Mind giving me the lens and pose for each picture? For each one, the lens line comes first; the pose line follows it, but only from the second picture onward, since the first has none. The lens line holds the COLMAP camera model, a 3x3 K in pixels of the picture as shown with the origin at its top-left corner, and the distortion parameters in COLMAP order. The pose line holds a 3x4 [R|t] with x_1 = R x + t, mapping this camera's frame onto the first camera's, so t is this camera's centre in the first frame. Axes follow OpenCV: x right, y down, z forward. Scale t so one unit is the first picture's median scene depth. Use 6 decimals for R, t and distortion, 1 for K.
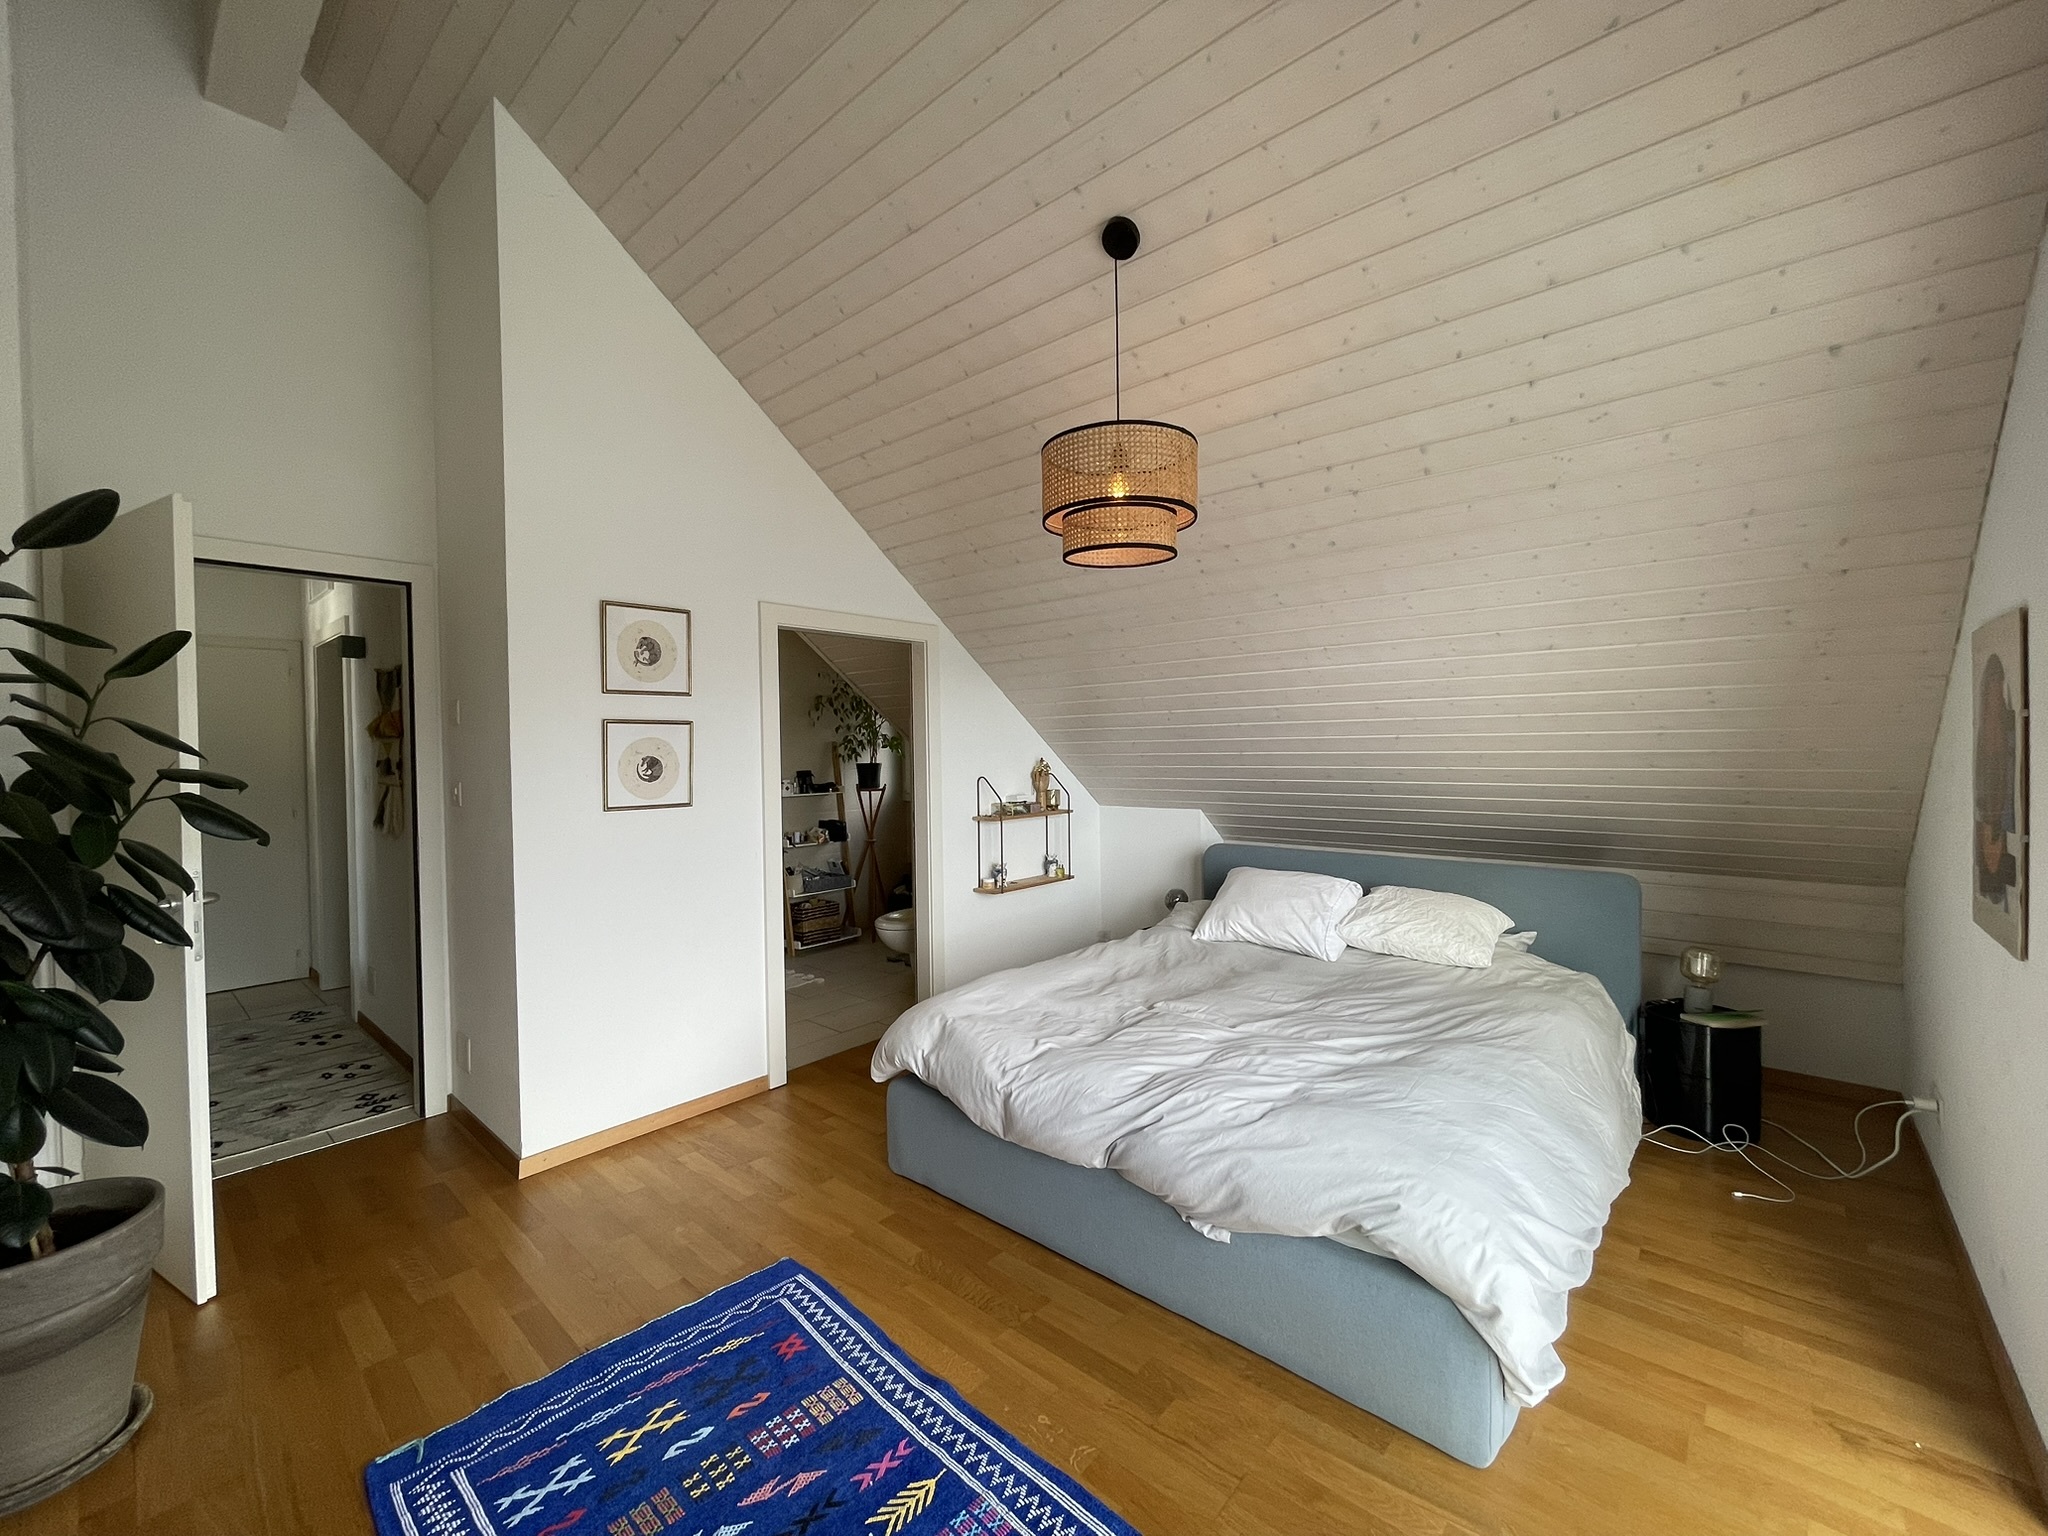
lens RADIAL K [[829.8, 0, 1033.2], [0, 829.8, 765.4], [0, 0, 1]] dist [0.000460, 0.000026]
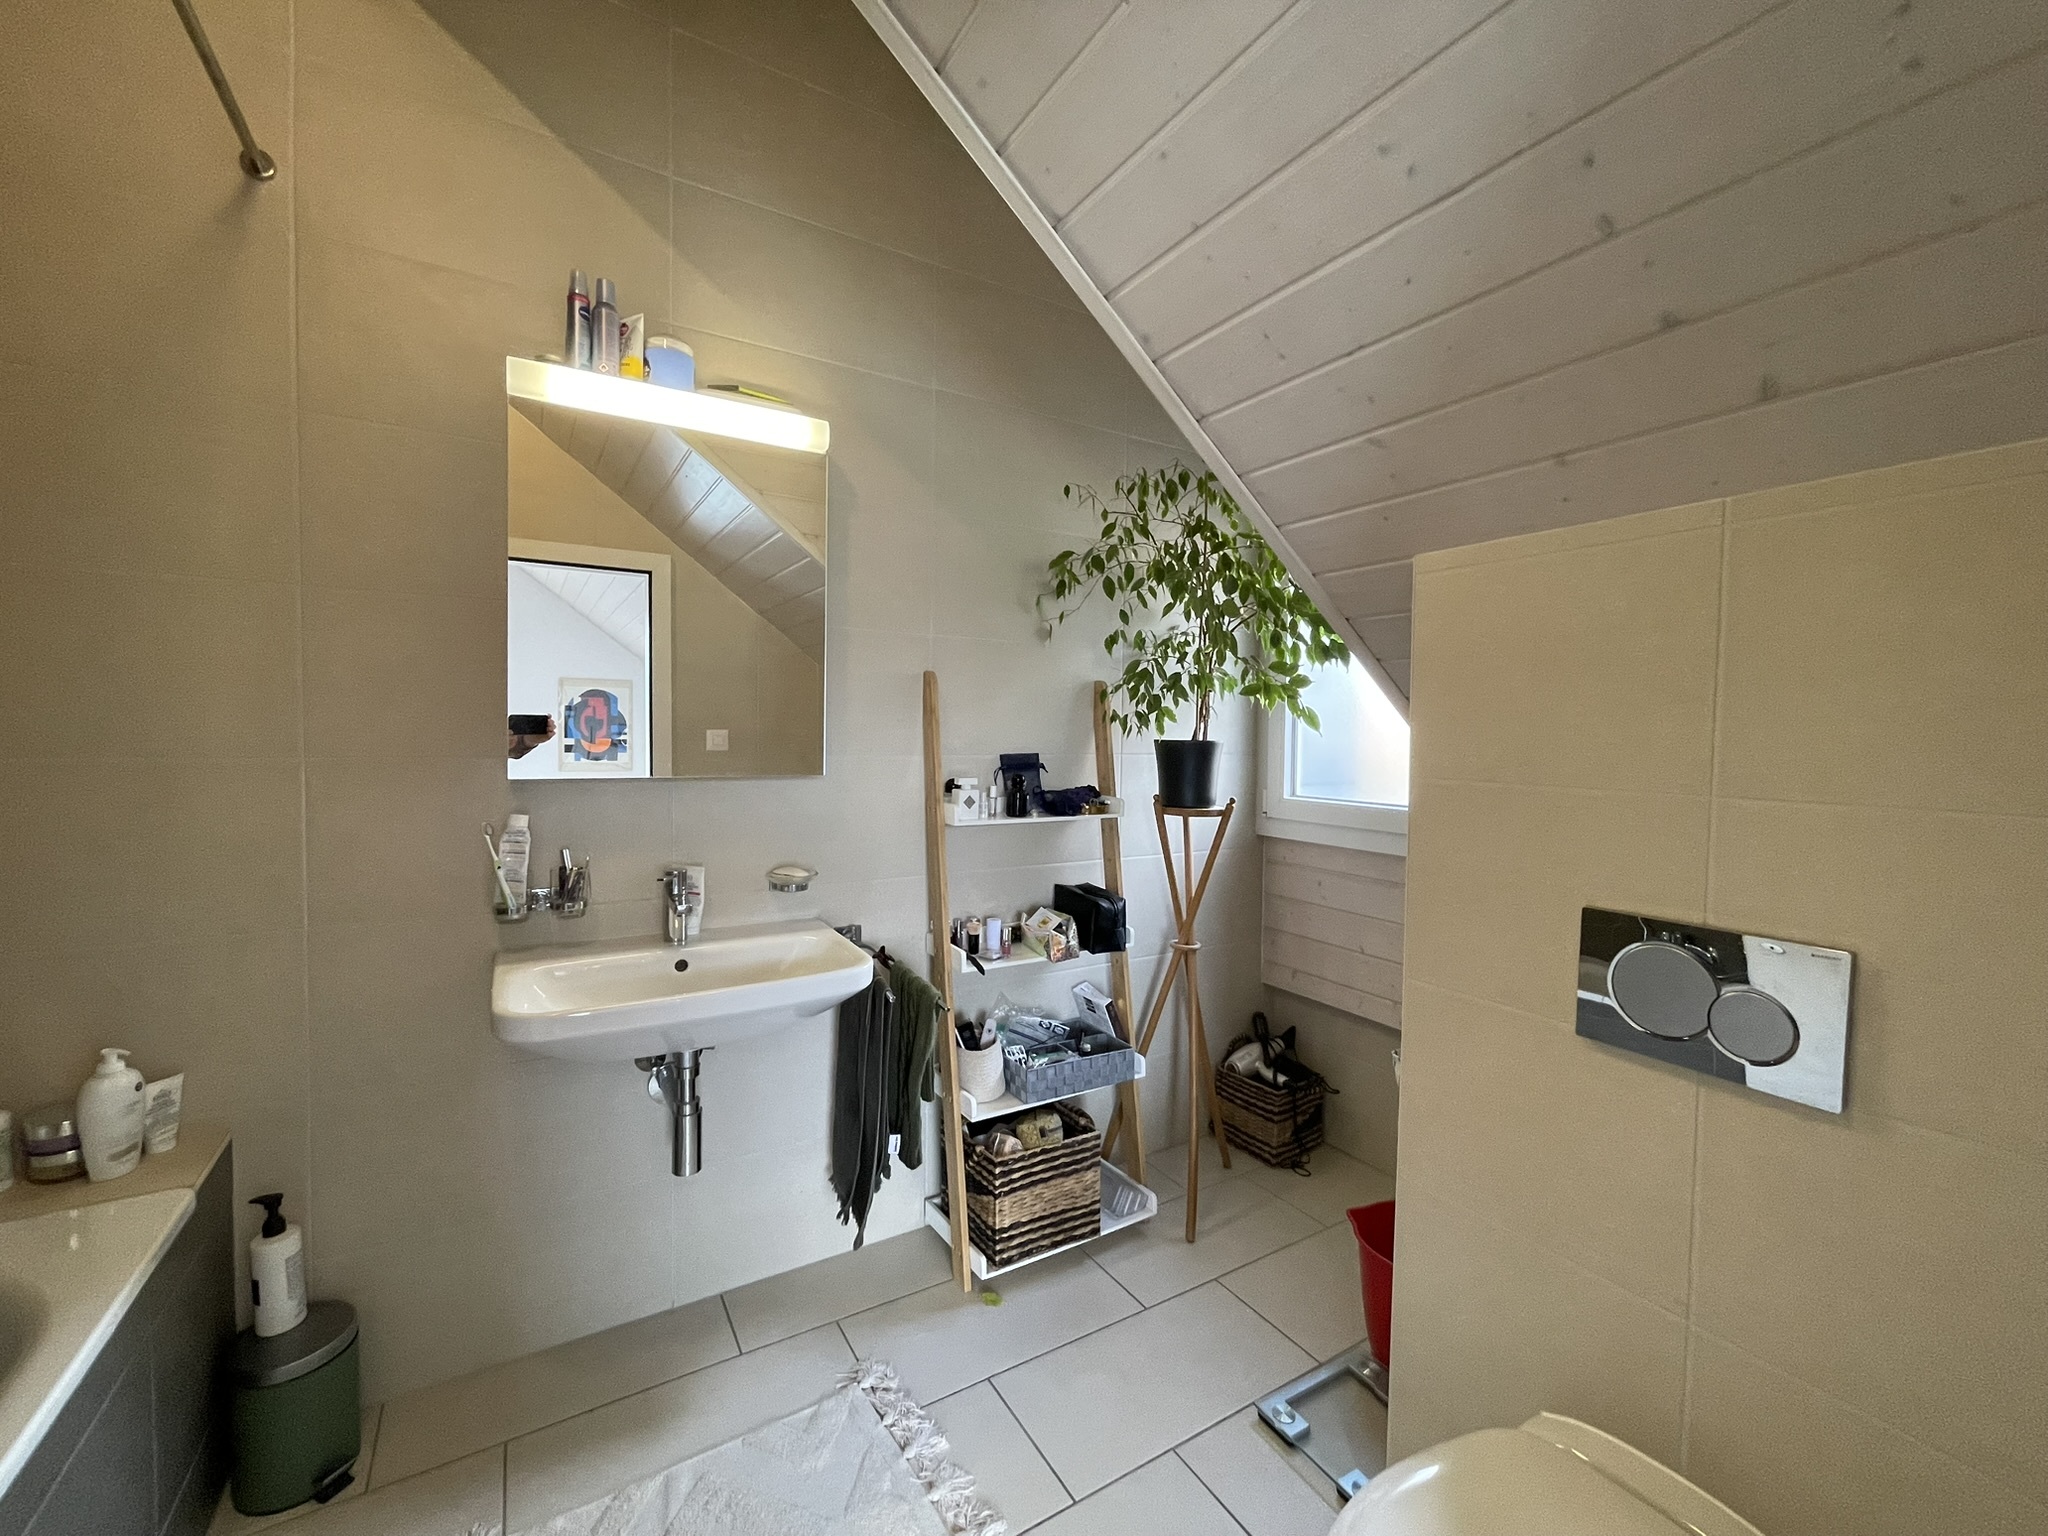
lens RADIAL K [[829.8, 0, 1020.3], [0, 829.8, 759.1], [0, 0, 1]] dist [0.000460, 0.000026]
pose [[0.950502, 0.038831, -0.308283, -0.158594], [-0.032927, 0.999162, 0.024332, -0.000621], [0.308969, -0.012977, 0.950983, 0.637166]]
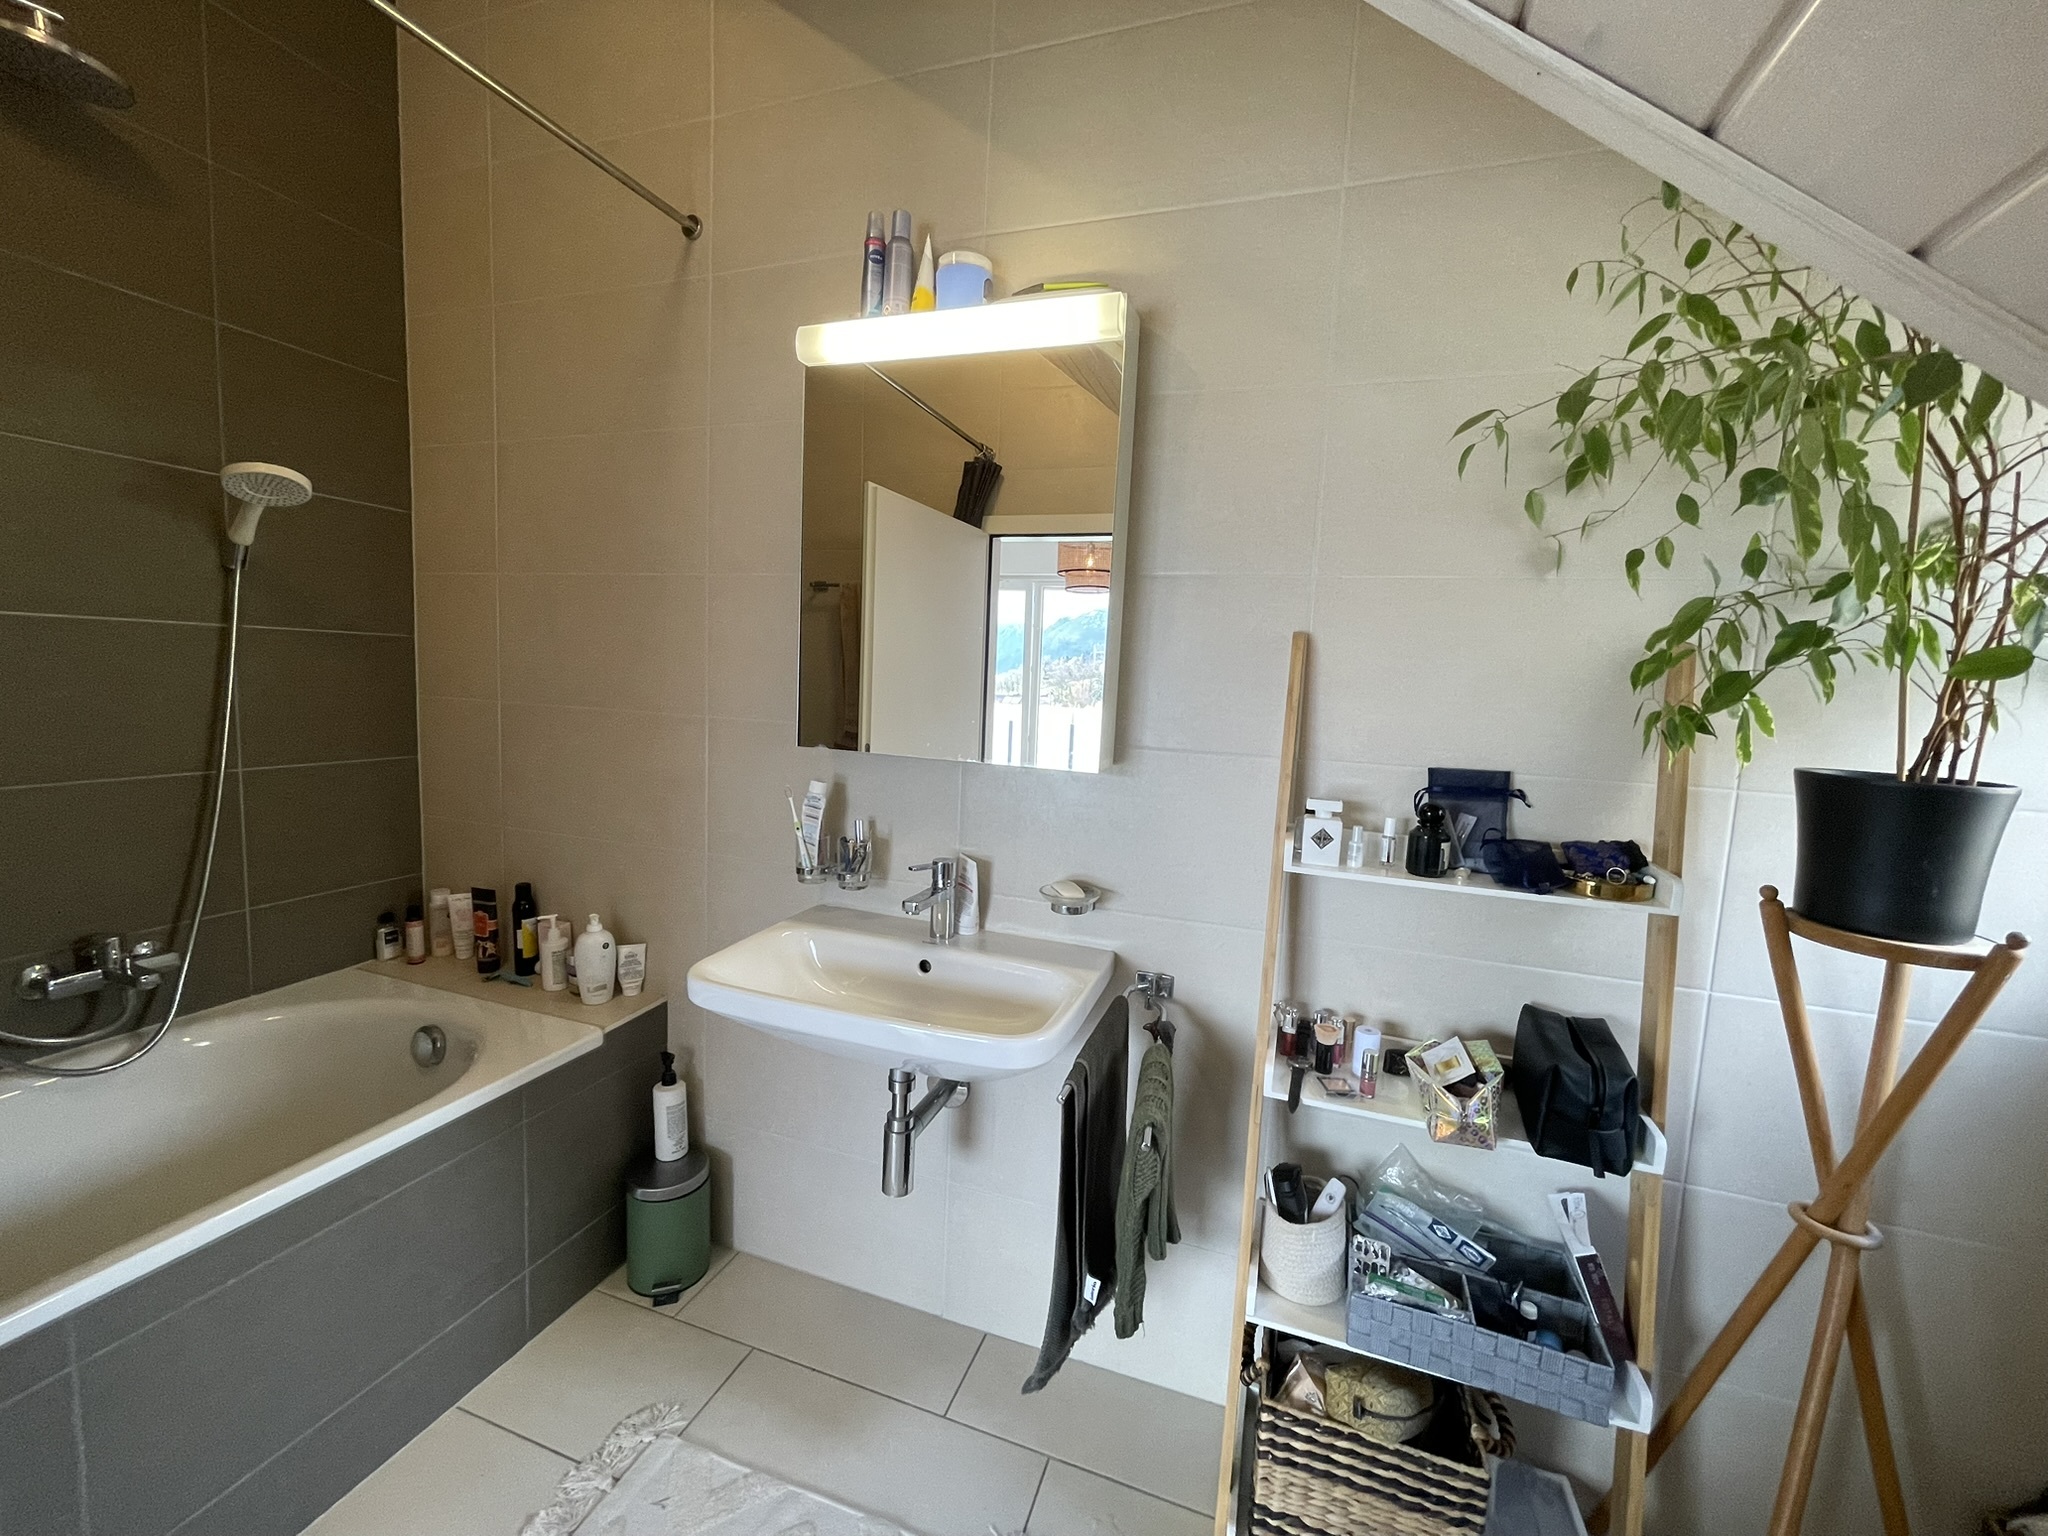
lens RADIAL K [[829.8, 0, 1018.9], [0, 829.8, 763.7], [0, 0, 1]] dist [0.000460, 0.000026]
pose [[0.368001, 0.128065, -0.920964, -0.114240], [-0.067731, 0.991531, 0.110814, -0.012071], [0.927355, 0.021599, 0.373558, 0.800812]]
